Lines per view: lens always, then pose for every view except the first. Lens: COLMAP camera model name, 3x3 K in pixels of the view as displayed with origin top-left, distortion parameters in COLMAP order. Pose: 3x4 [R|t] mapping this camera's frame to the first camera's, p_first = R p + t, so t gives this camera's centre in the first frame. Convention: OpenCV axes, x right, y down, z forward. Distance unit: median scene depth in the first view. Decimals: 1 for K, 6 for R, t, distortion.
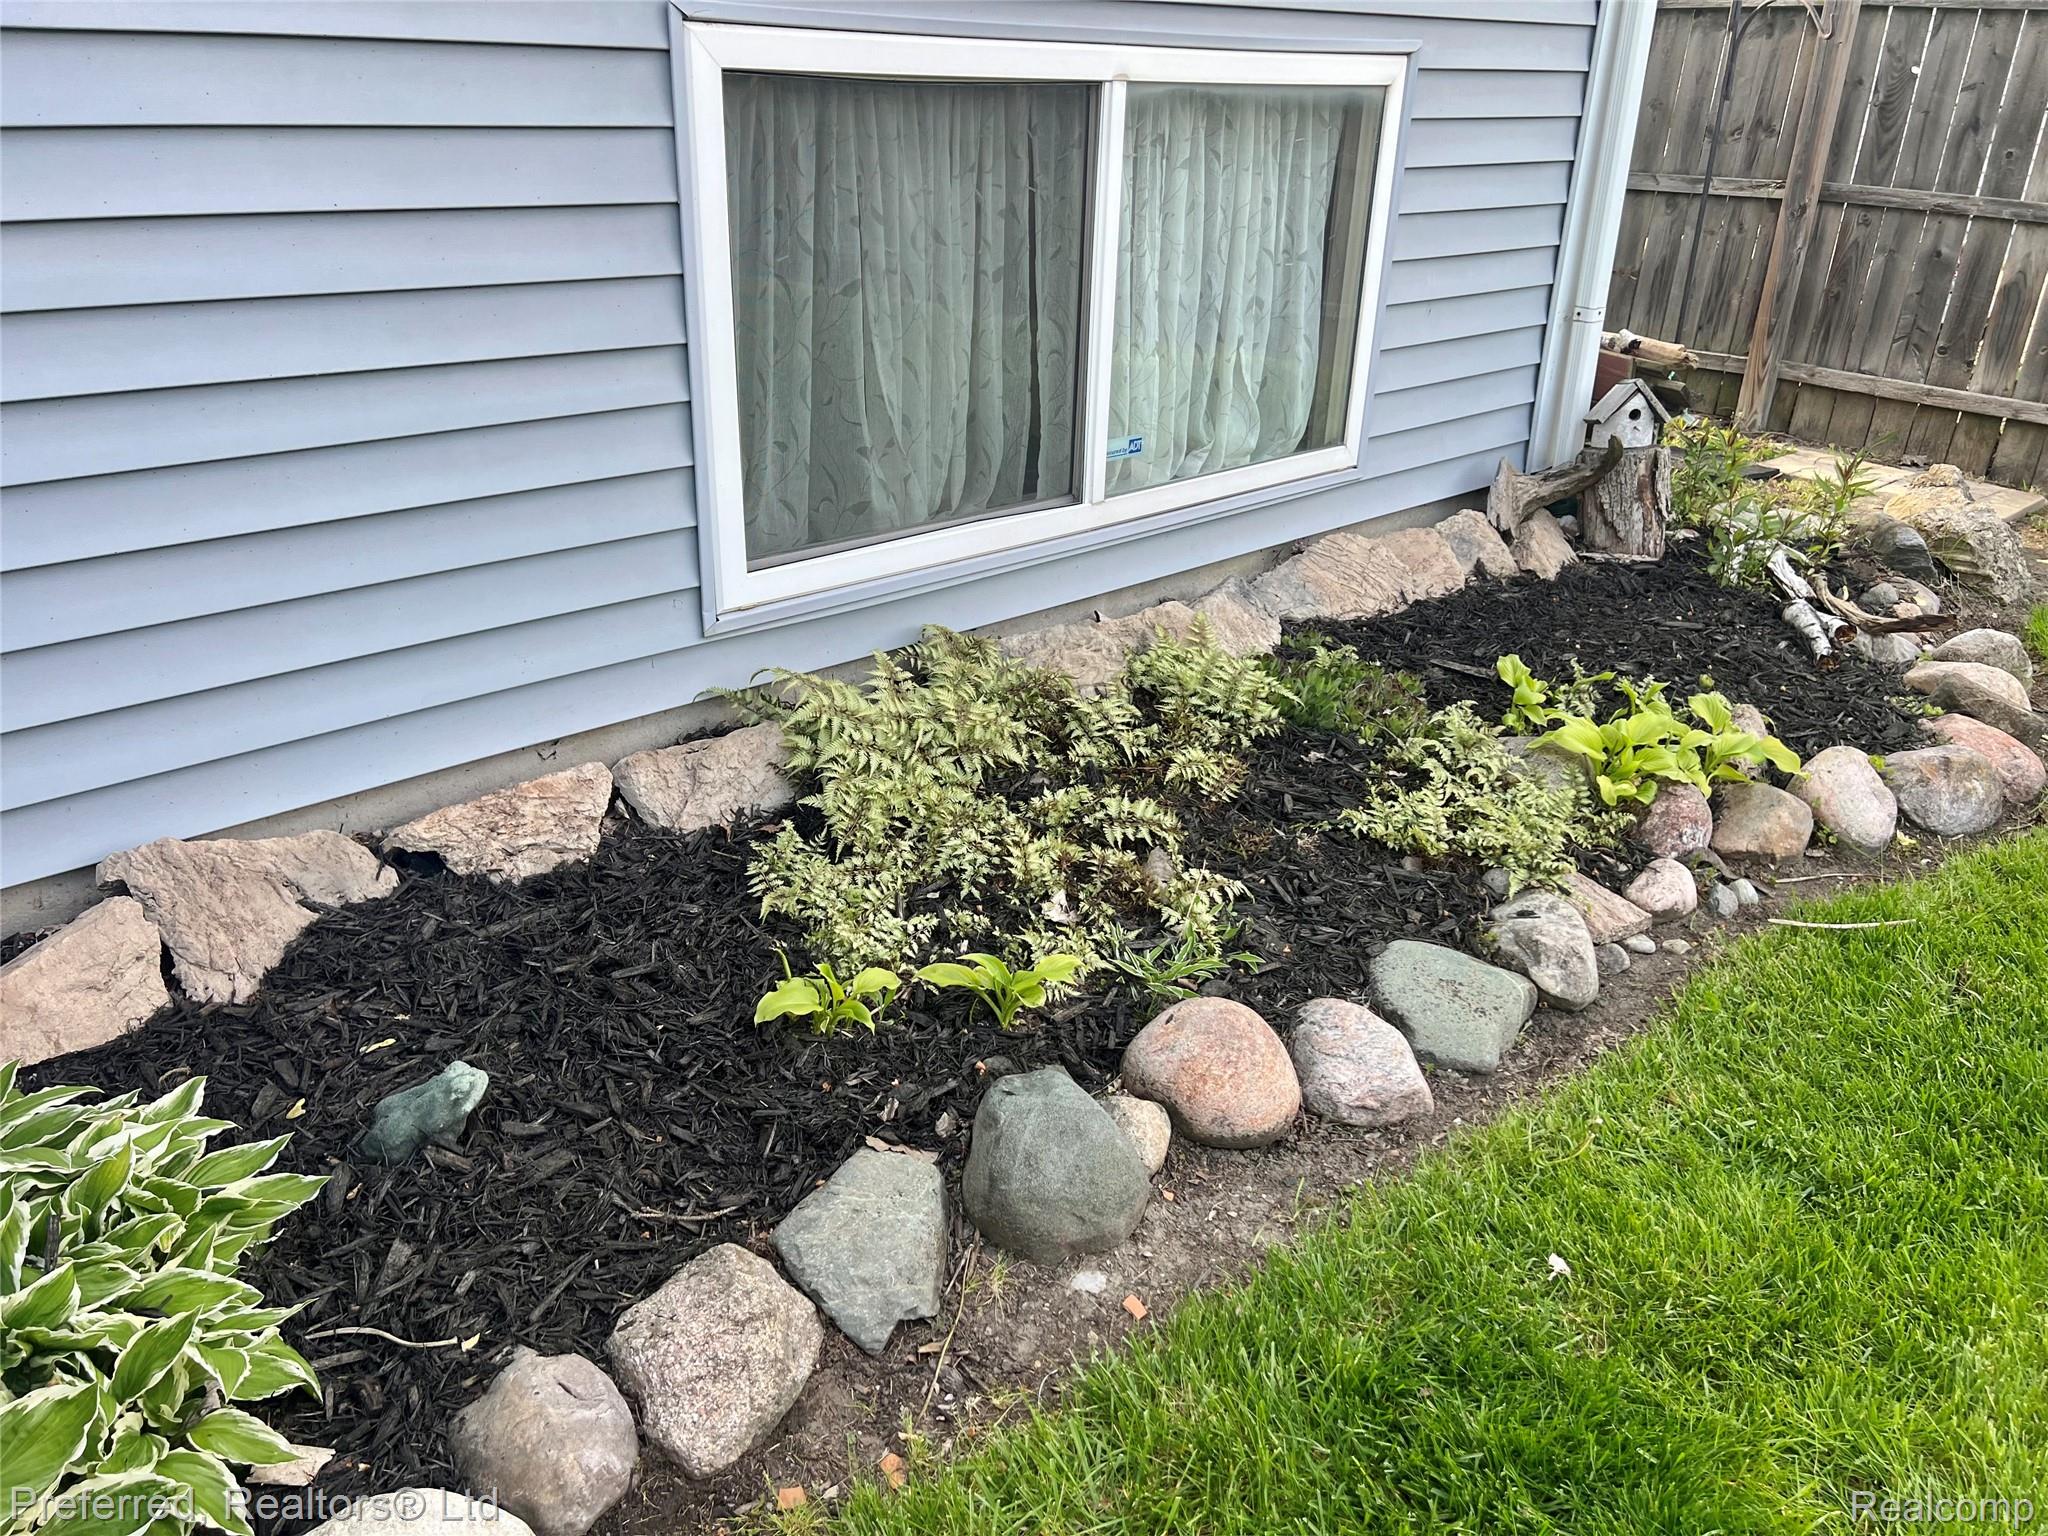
lens RADIAL K [[1529.8, 0, 1021.8], [0, 1529.8, 765.1], [0, 0, 1]] dist [0.068437, -0.071279]
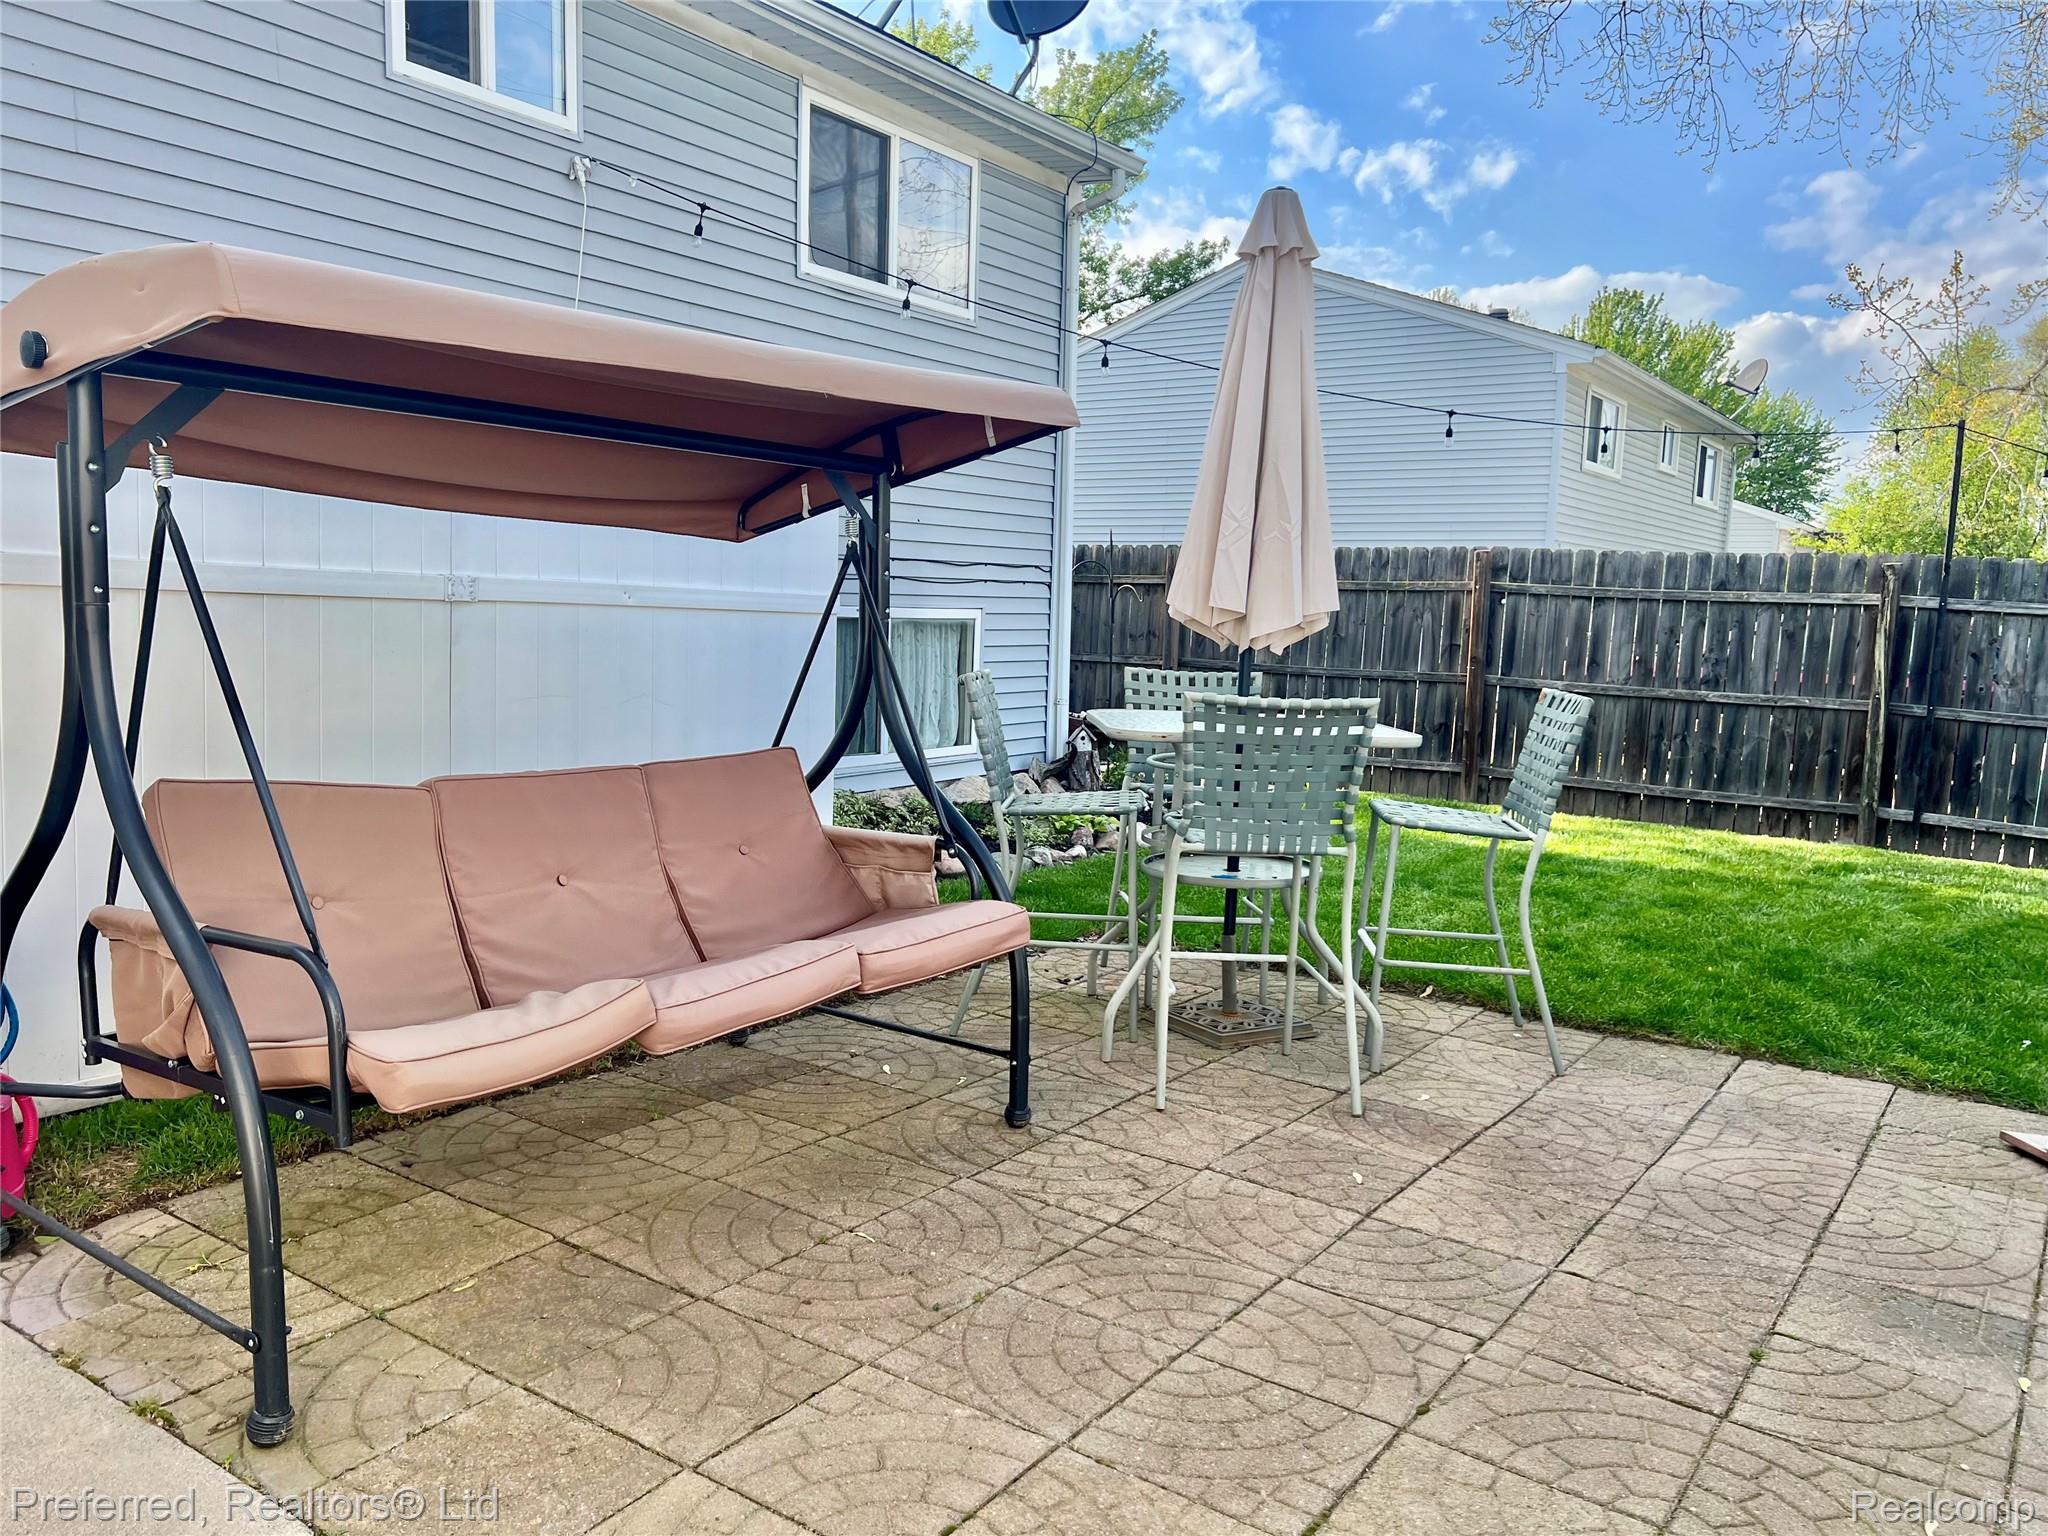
lens RADIAL K [[1529.8, 0, 1022.4], [0, 1529.8, 772.9], [0, 0, 1]] dist [0.068437, -0.071279]
pose [[0.974429, -0.020108, 0.223795, -0.302975], [0.085373, 0.954429, -0.285967, 0.620232], [-0.207846, 0.297761, 0.931740, -1.498587]]
